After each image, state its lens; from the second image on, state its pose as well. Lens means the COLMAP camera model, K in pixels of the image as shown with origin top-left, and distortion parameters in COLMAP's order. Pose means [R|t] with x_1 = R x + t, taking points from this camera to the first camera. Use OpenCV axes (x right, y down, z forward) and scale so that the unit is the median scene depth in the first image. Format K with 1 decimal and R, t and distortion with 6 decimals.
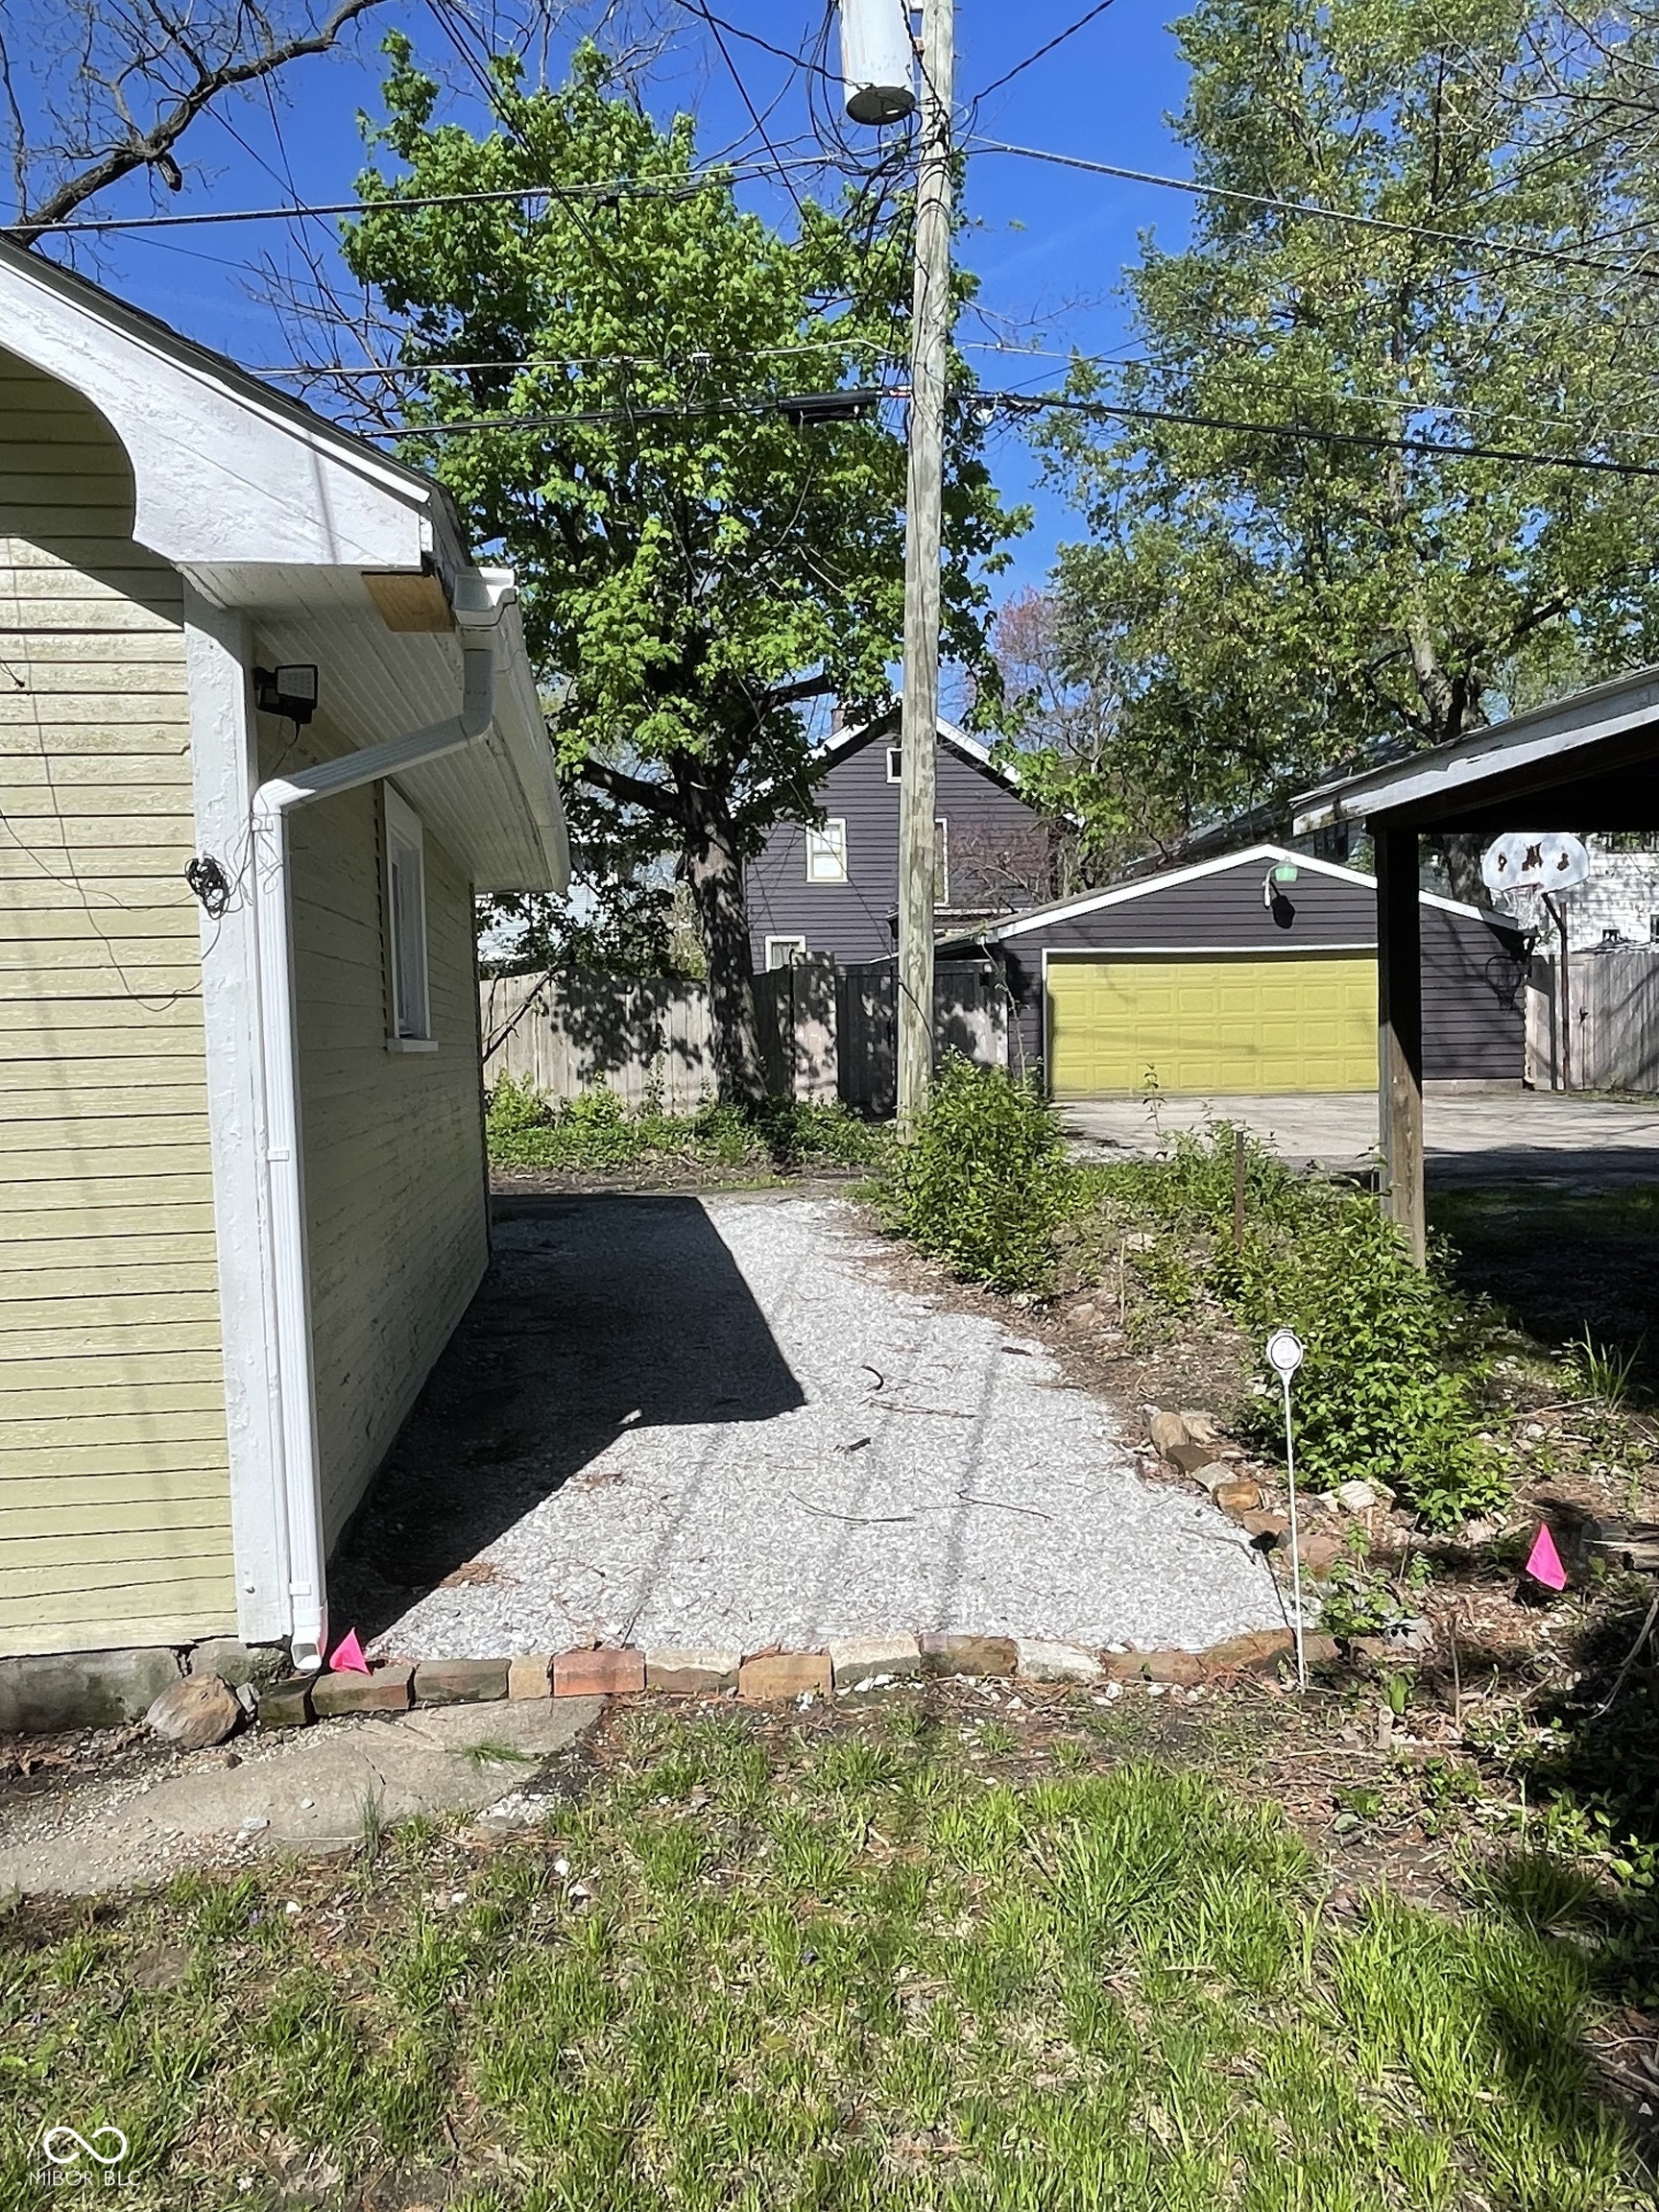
lens RADIAL K [[1614.4, 0, 829.5], [0, 1614.4, 1106.0], [0, 0, 1]] dist [-0.001077, -0.000832]
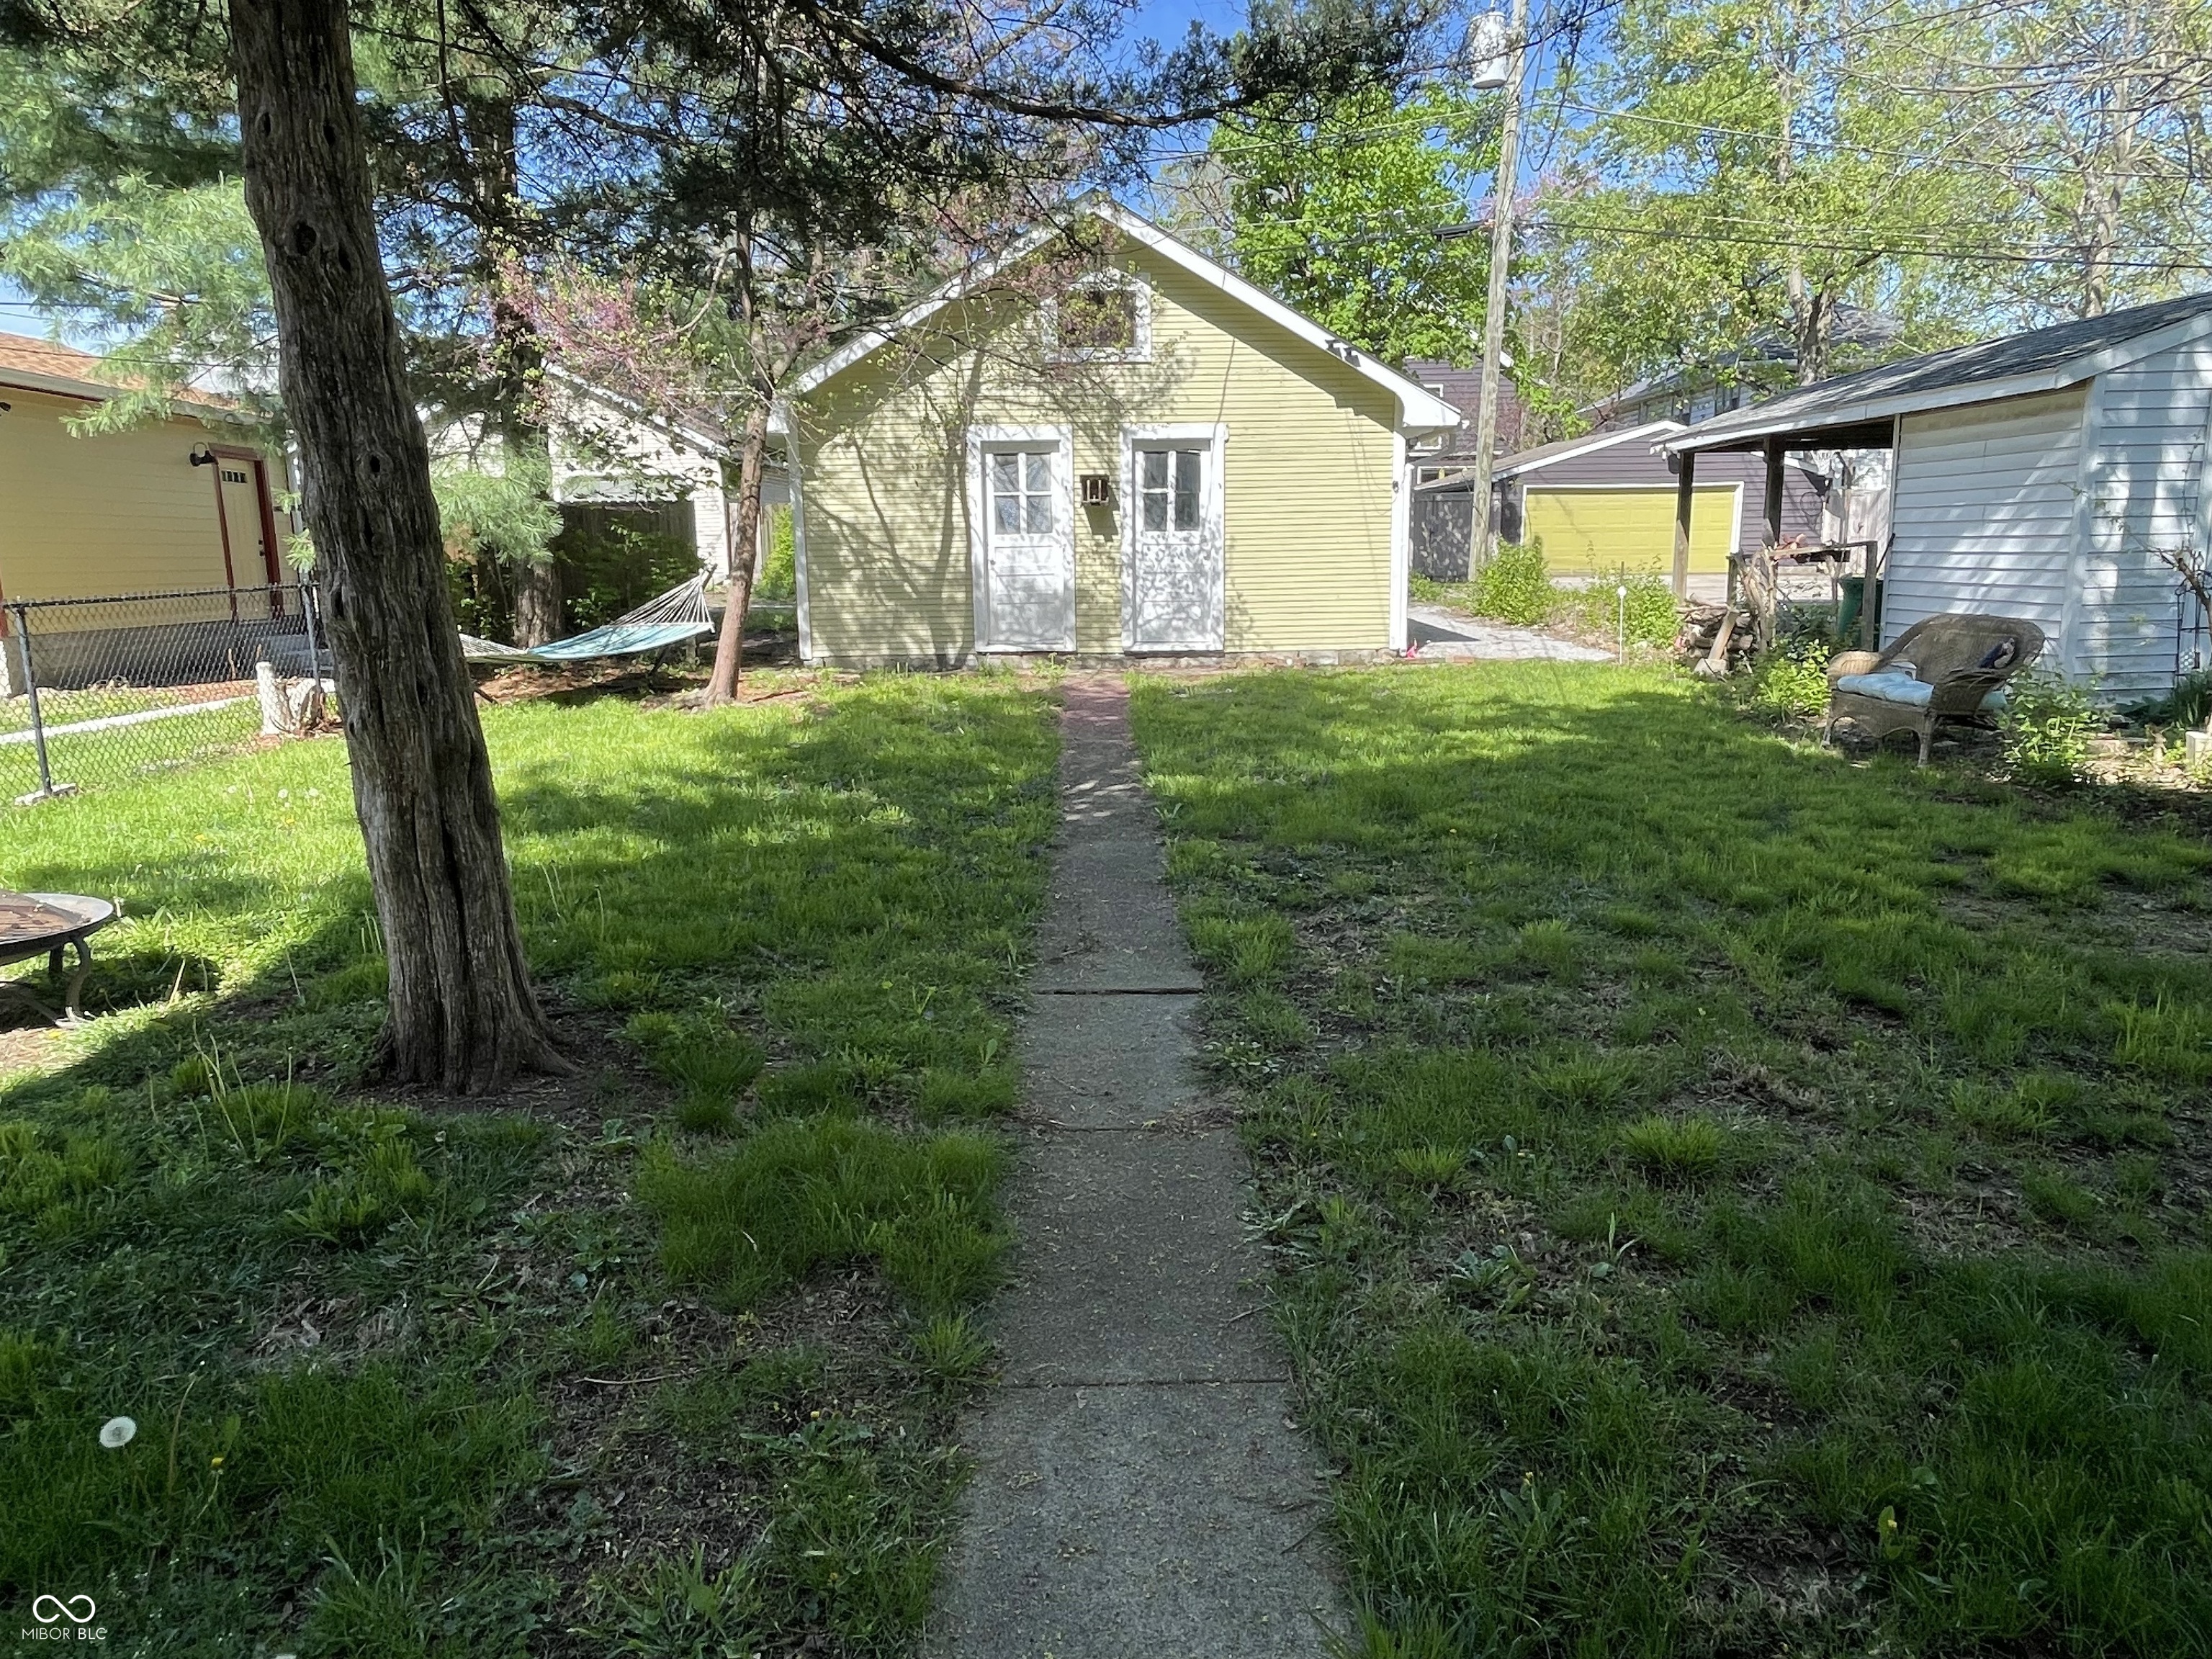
lens RADIAL K [[1353.0, 0, 1106.0], [0, 1353.0, 829.5], [0, 0, 1]] dist [0.000053, 0.000221]
pose [[0.991164, 0.036731, -0.127452, -0.202801], [-0.015760, 0.986698, 0.161801, 0.068619], [0.131700, -0.158362, 0.978558, -0.950652]]
